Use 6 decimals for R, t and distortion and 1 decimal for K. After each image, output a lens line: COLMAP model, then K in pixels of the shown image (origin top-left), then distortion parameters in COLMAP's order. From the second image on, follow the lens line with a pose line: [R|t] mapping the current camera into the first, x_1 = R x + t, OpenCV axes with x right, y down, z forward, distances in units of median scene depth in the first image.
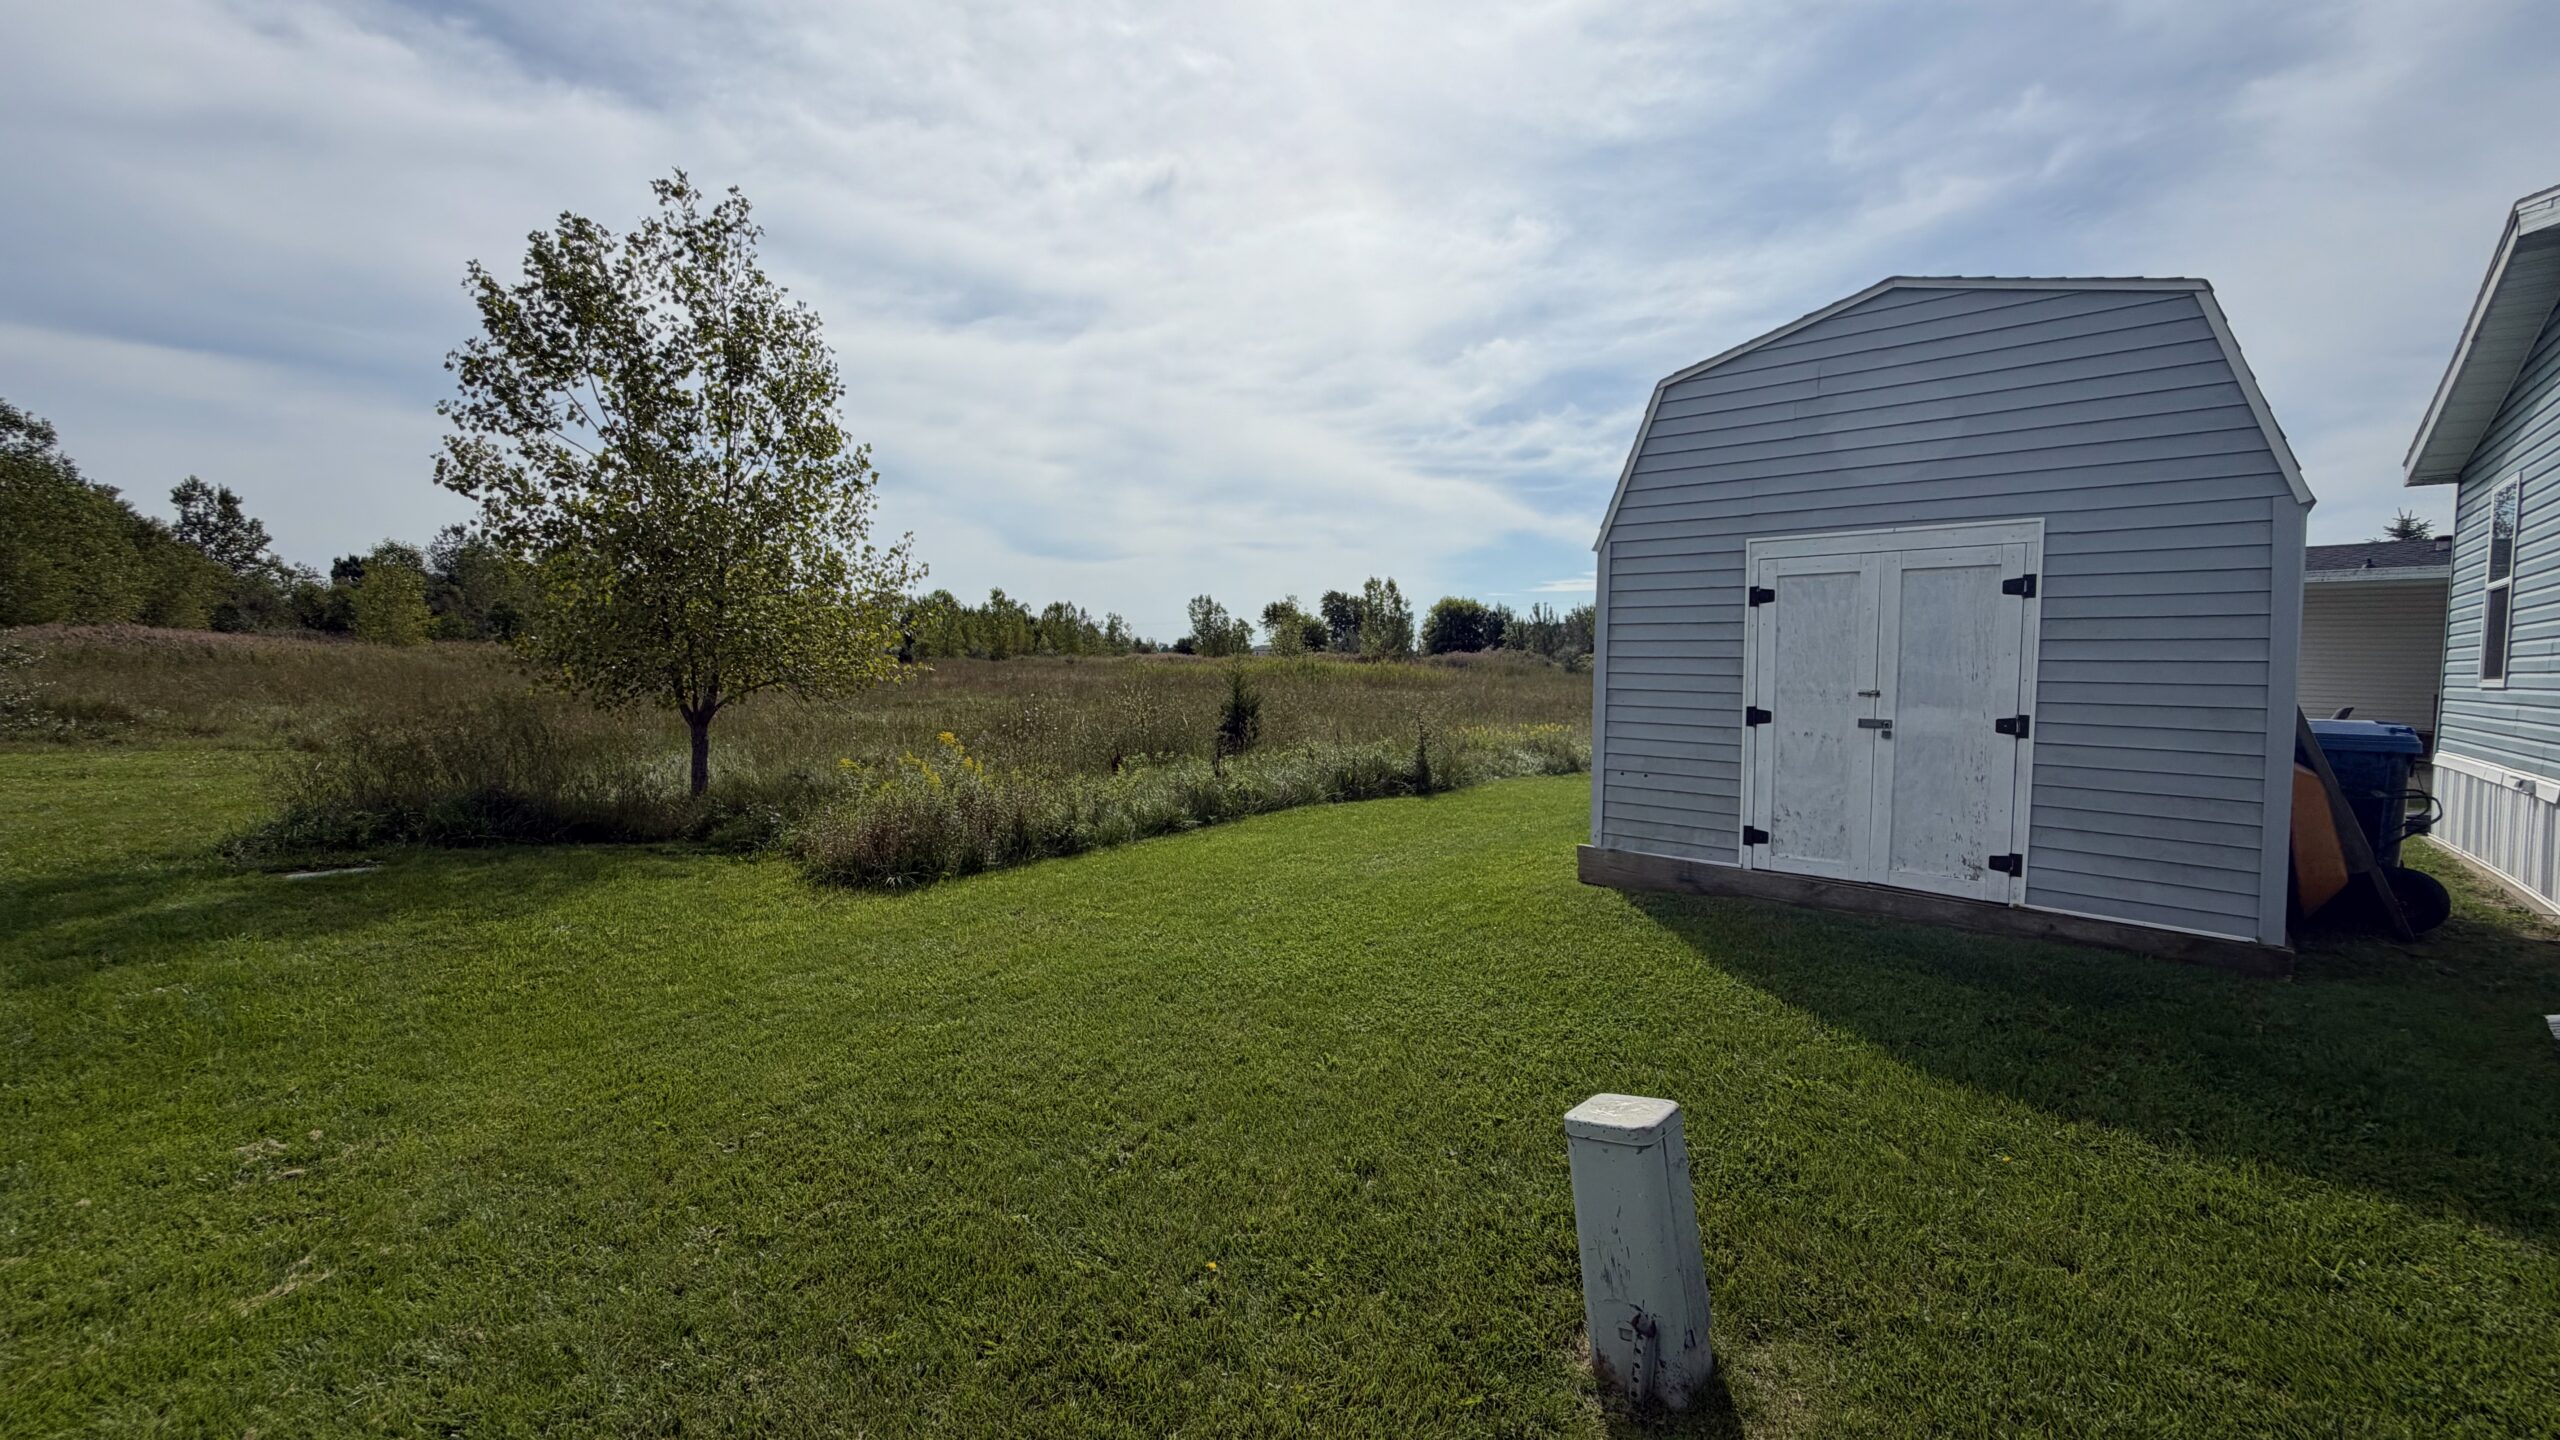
lens RADIAL K [[1022.0, 0, 1270.2], [0, 1022.0, 714.4], [0, 0, 1]] dist [0.000424, 0.000188]
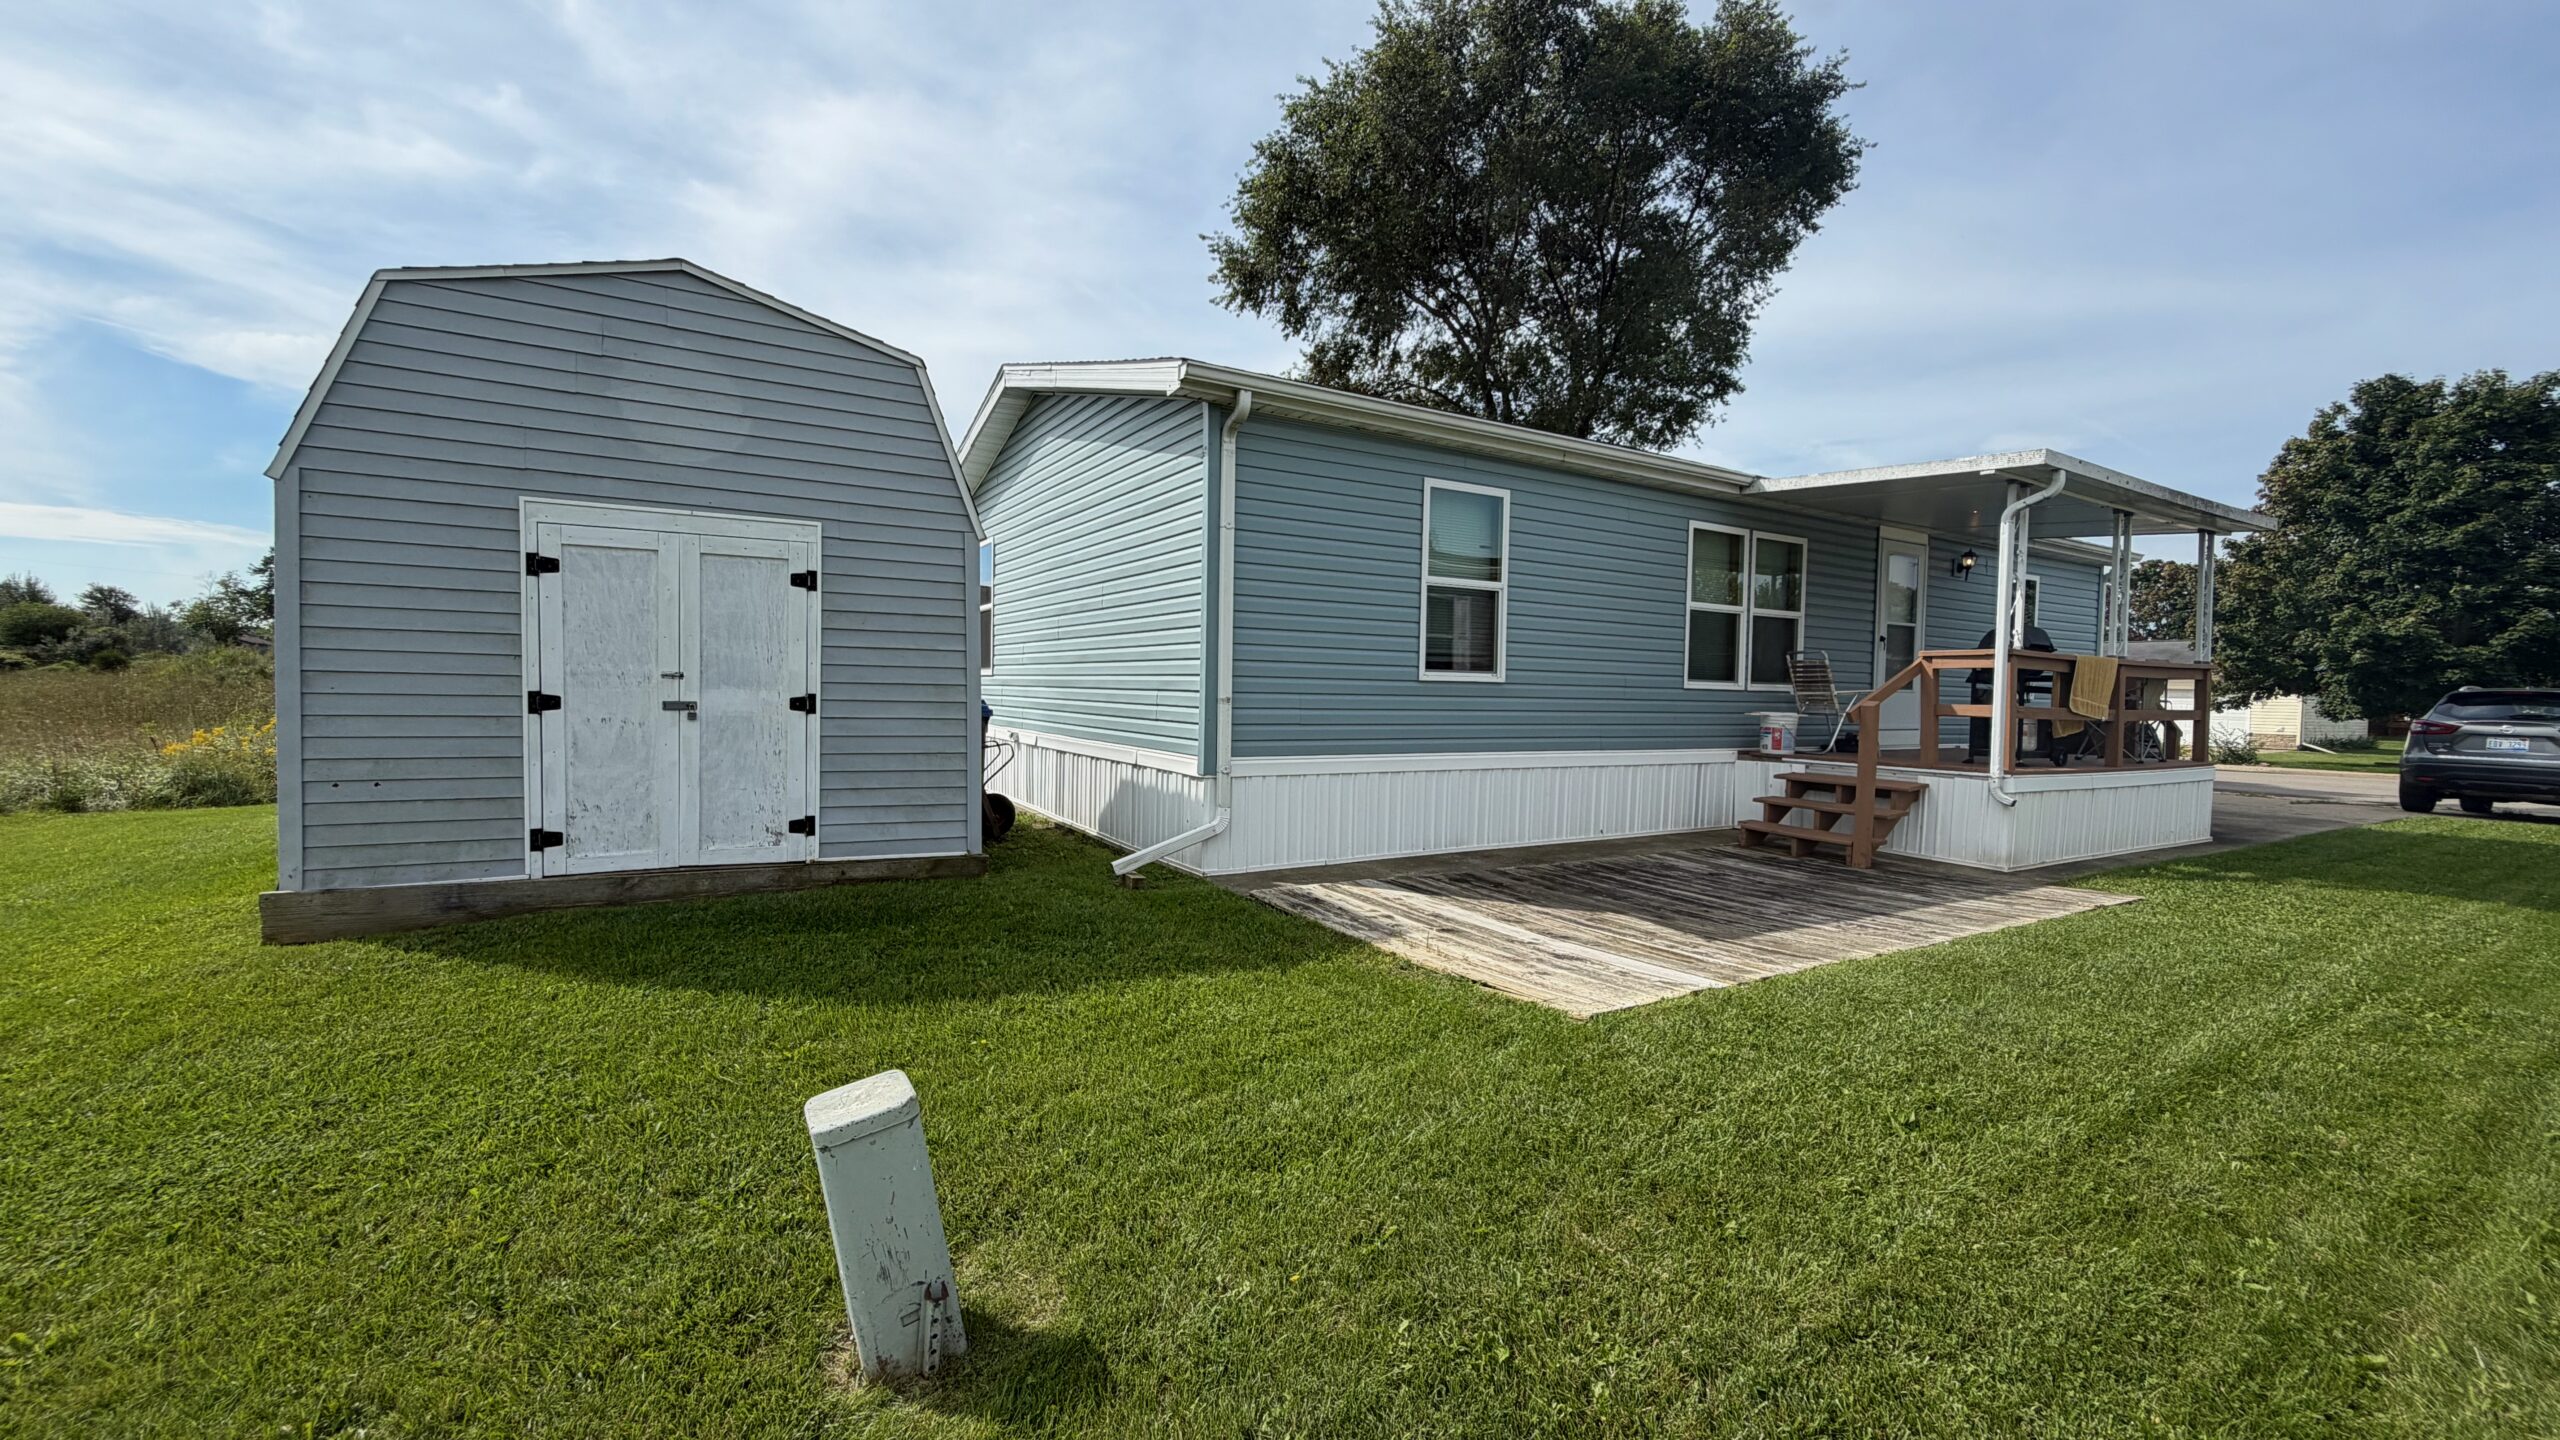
lens RADIAL K [[1022.0, 0, 1271.2], [0, 1022.0, 716.7], [0, 0, 1]] dist [0.000424, 0.000188]
pose [[0.302934, -0.034439, 0.952389, -0.184301], [0.030585, 0.999183, 0.026402, 0.011342], [-0.952521, 0.021131, 0.303740, 0.155809]]
